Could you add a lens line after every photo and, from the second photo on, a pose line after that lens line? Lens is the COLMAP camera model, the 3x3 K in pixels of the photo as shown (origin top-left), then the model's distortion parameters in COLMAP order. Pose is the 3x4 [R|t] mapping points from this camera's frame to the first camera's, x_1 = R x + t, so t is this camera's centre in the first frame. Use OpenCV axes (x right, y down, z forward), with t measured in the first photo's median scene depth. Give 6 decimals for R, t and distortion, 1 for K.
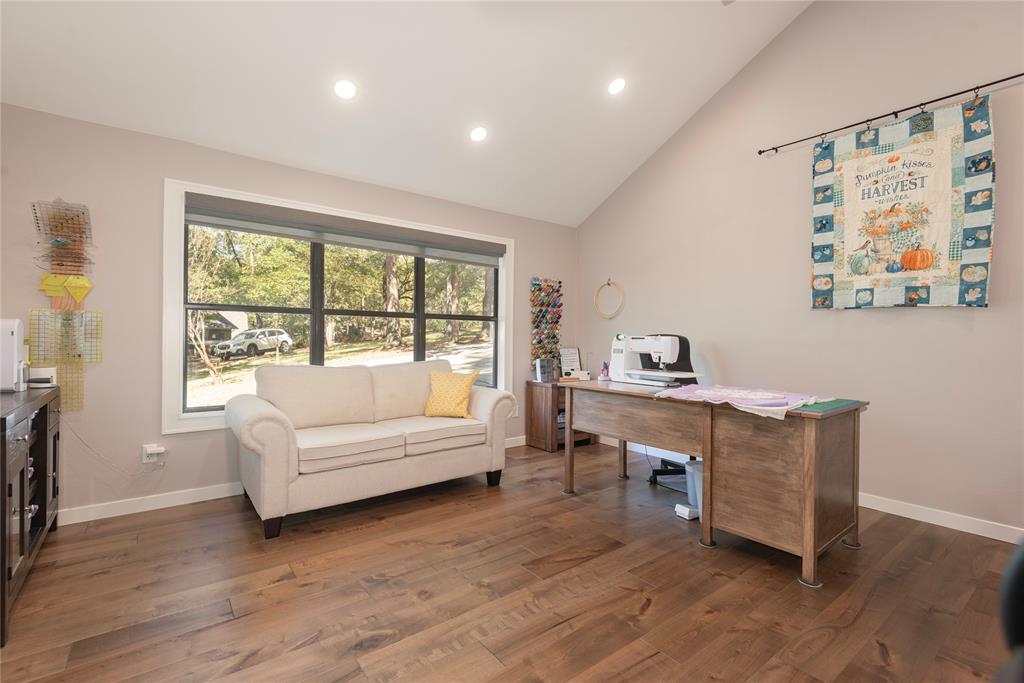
lens RADIAL K [[460.3, 0, 507.2], [0, 460.3, 339.7], [0, 0, 1]] dist [0.025648, -0.013834]
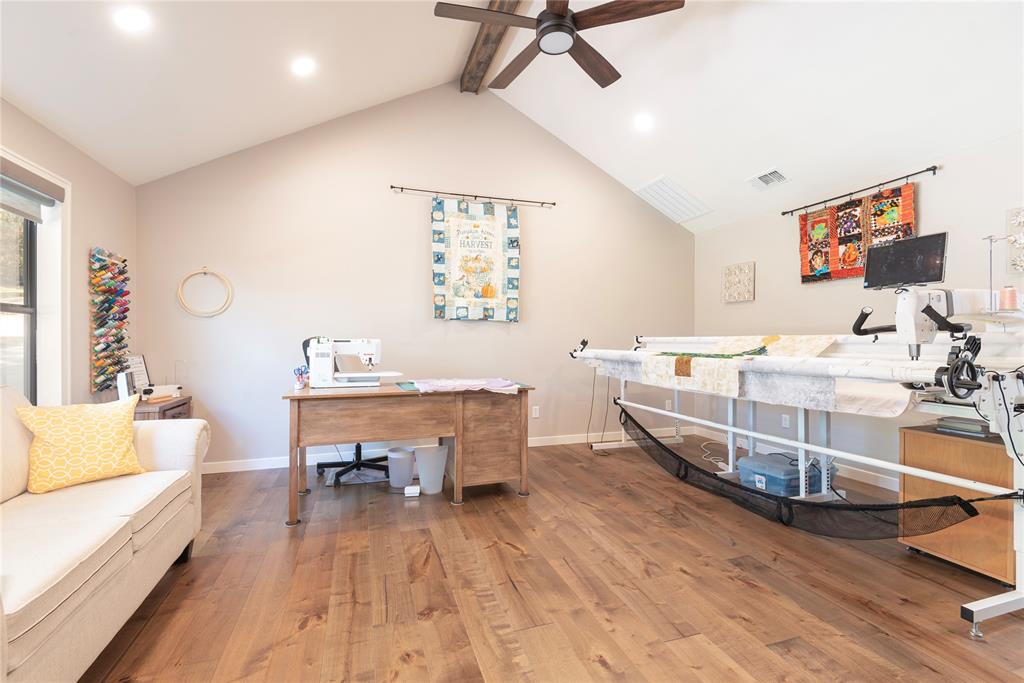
lens RADIAL K [[460.3, 0, 510.6], [0, 460.3, 341.2], [0, 0, 1]] dist [0.025648, -0.013834]
pose [[0.326192, -0.008993, 0.945261, -0.641514], [0.006755, 0.999951, 0.007182, -0.008895], [-0.945279, 0.004042, 0.326237, 0.404926]]
